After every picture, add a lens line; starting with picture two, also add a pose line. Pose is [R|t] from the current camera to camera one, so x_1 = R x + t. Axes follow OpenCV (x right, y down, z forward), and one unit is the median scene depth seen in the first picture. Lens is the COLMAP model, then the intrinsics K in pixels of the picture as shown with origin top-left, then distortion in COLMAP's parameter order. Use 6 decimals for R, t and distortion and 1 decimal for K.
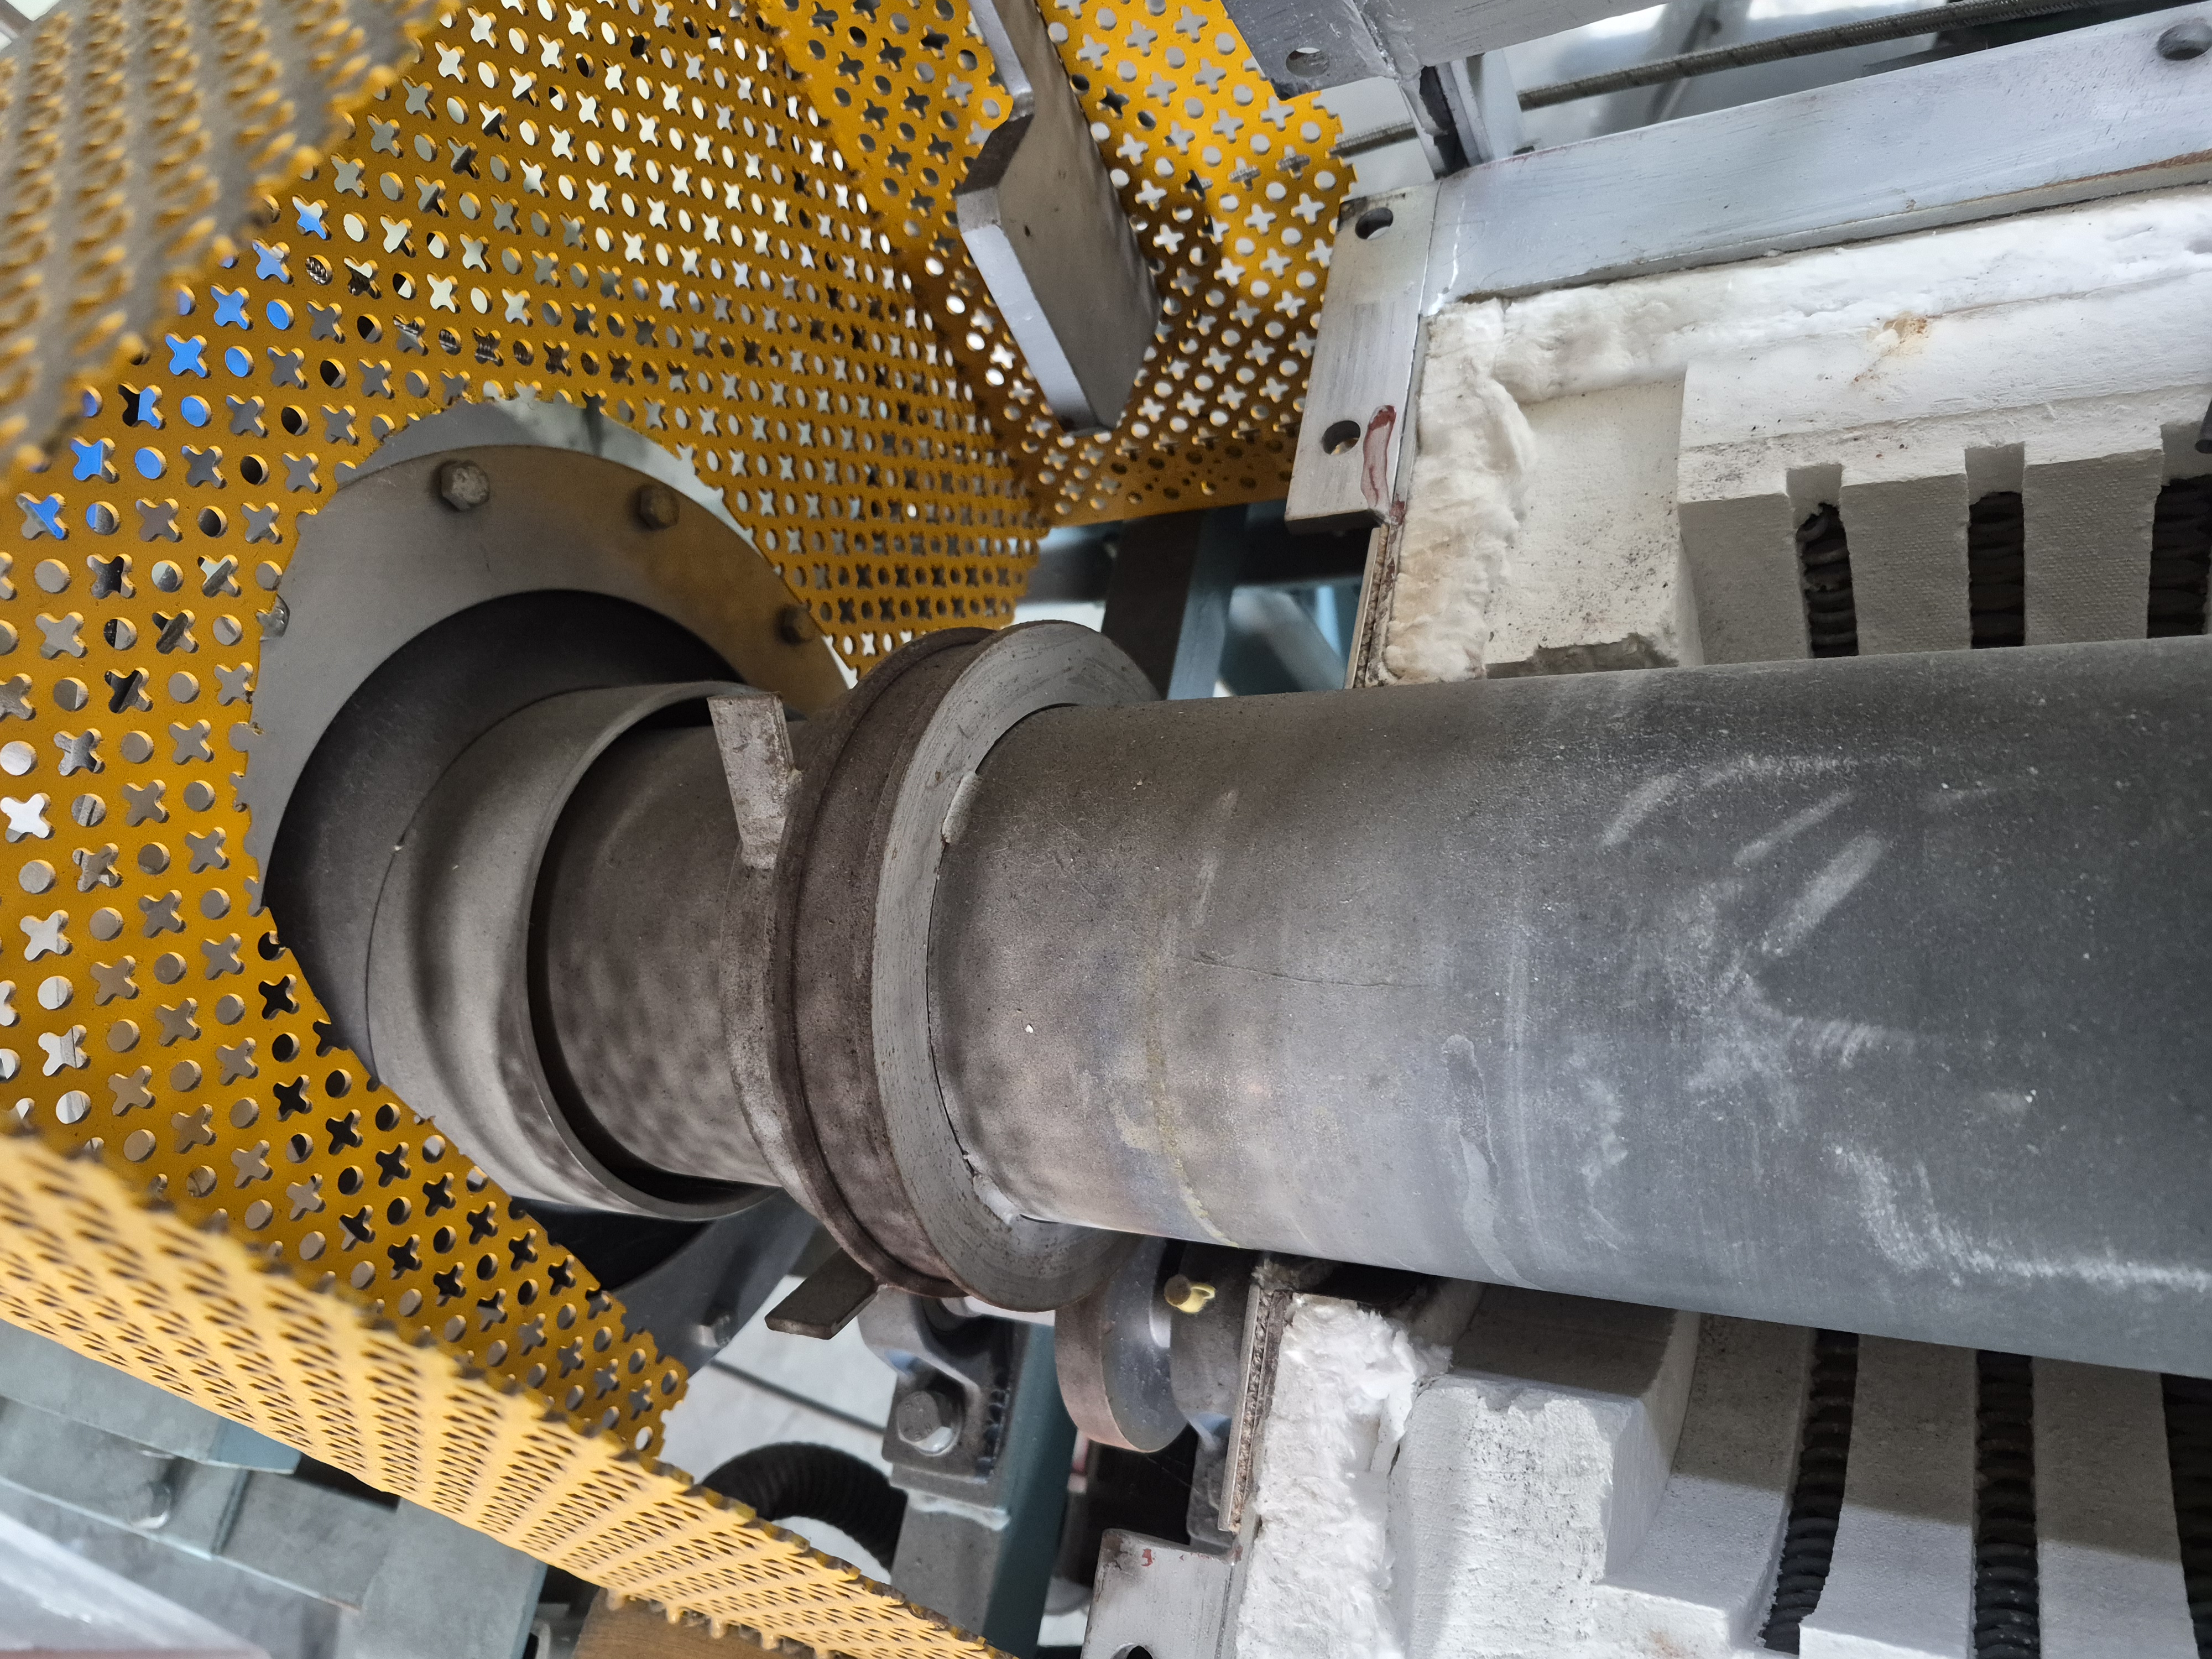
lens RADIAL K [[1534.7, 0, 1106.0], [0, 1534.7, 829.5], [0, 0, 1]] dist [0.038196, -0.091706]
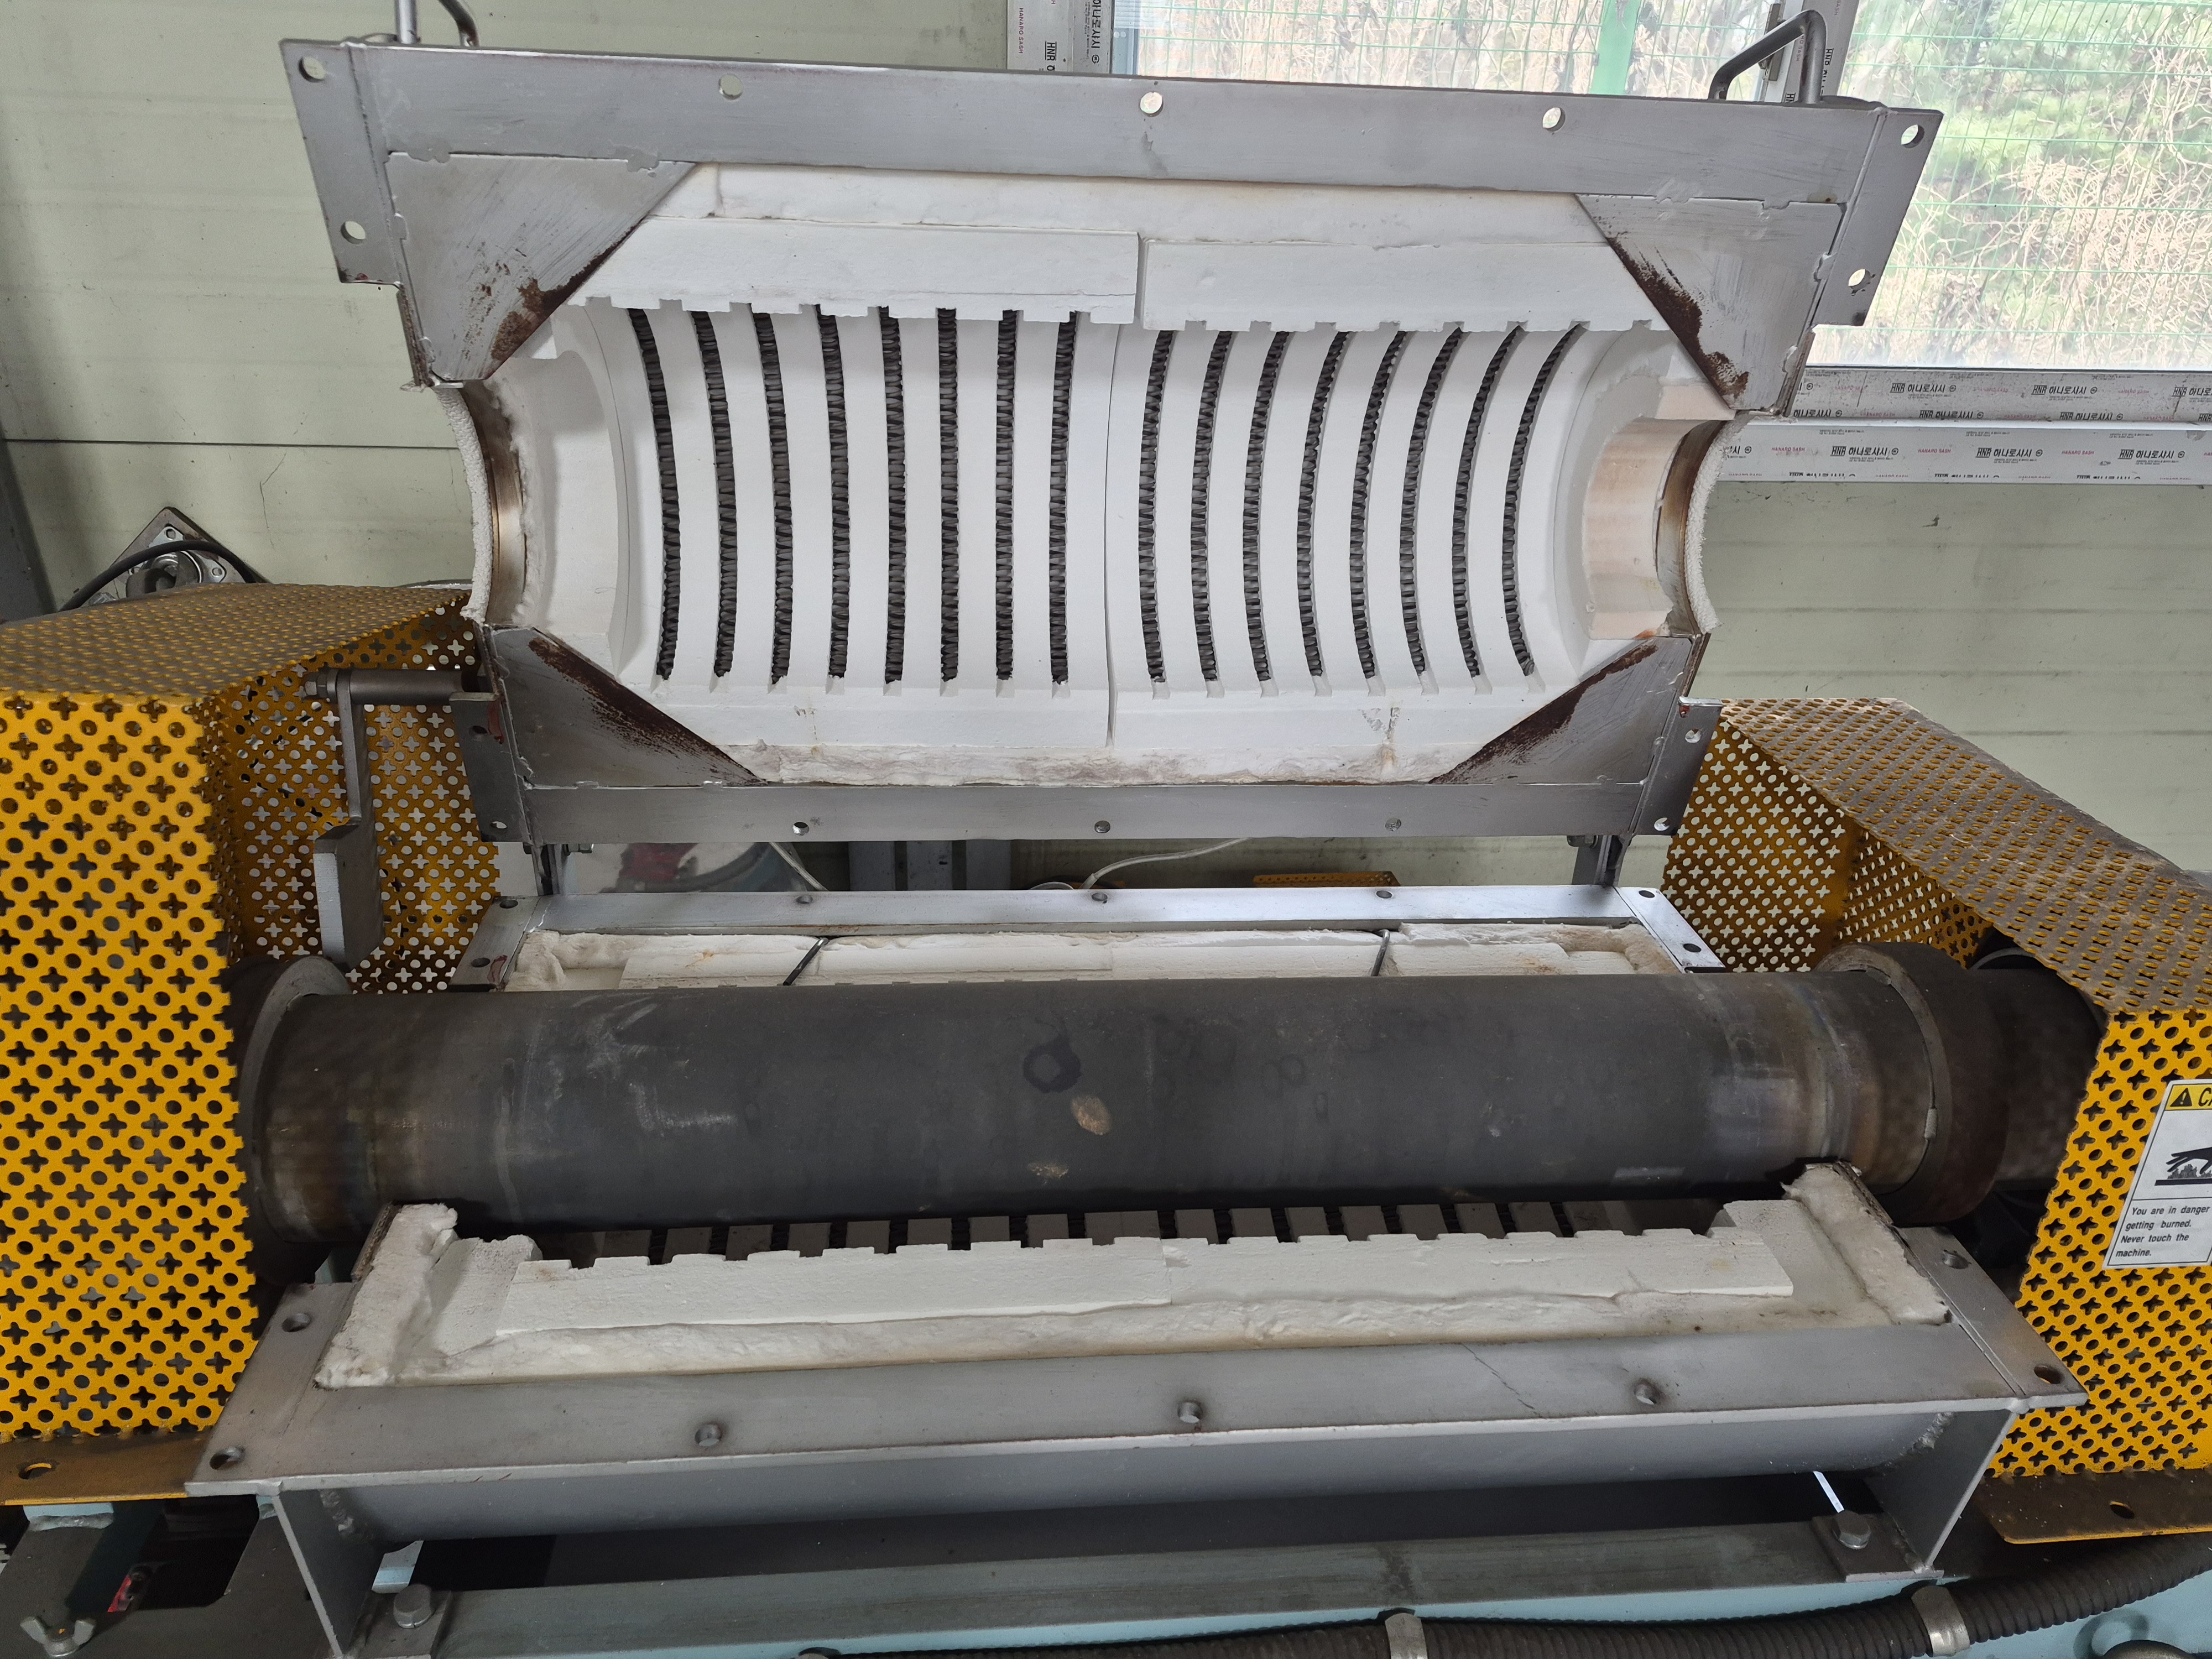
lens RADIAL K [[1534.7, 0, 1106.0], [0, 1534.7, 829.5], [0, 0, 1]] dist [0.038196, -0.091706]
pose [[0.824407, 0.322855, 0.464885, -0.291514], [0.052605, 0.774093, -0.630883, 1.508980], [-0.563548, 0.544559, 0.621183, -1.465536]]
